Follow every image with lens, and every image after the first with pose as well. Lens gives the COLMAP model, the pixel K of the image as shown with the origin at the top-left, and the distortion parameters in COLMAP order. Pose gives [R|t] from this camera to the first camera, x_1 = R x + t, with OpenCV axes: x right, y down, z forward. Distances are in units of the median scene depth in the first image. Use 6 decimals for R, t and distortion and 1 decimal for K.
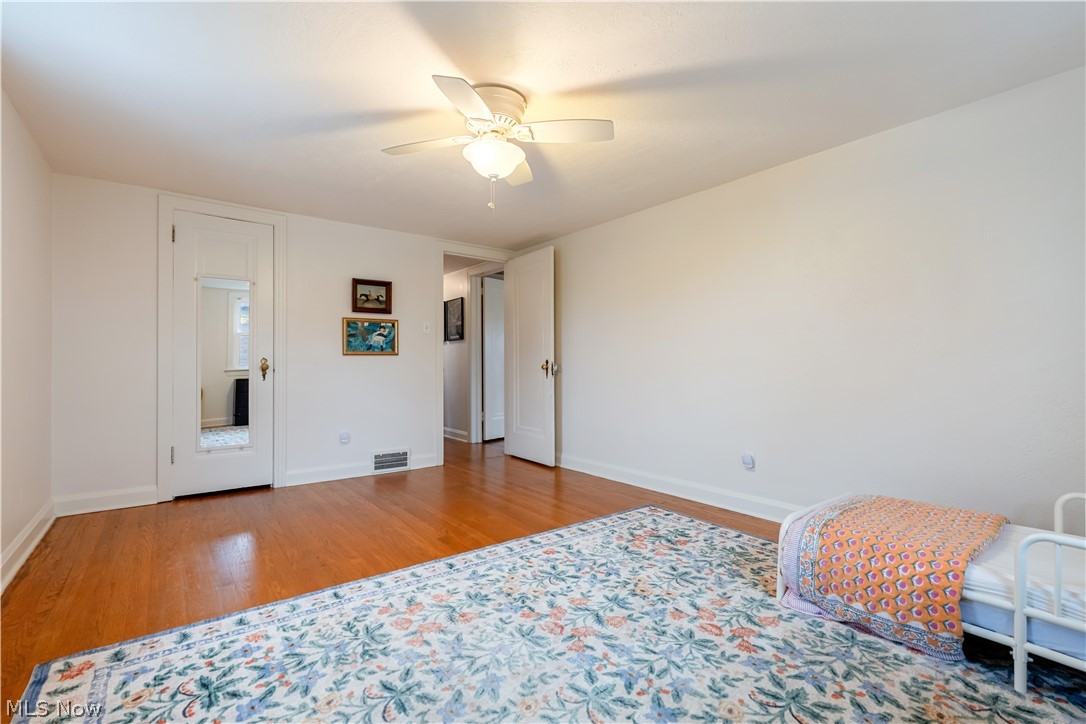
lens RADIAL K [[494.8, 0, 542.8], [0, 494.8, 359.6], [0, 0, 1]] dist [-0.002917, 0.000018]
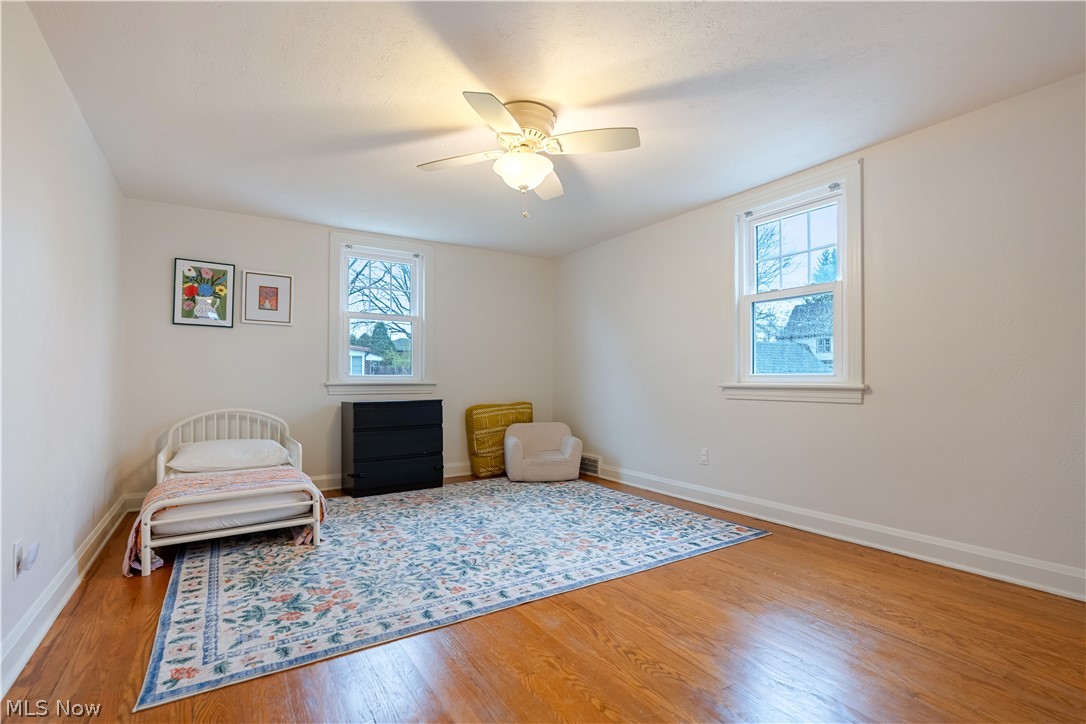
lens RADIAL K [[517.6, 0, 544.2], [0, 517.6, 366.9], [0, 0, 1]] dist [0.000236, -0.000012]
pose [[-0.996459, 0.004960, 0.083938, -0.233835], [0.002485, 0.999560, -0.029564, 0.034593], [-0.084047, -0.029250, -0.996032, 2.083970]]
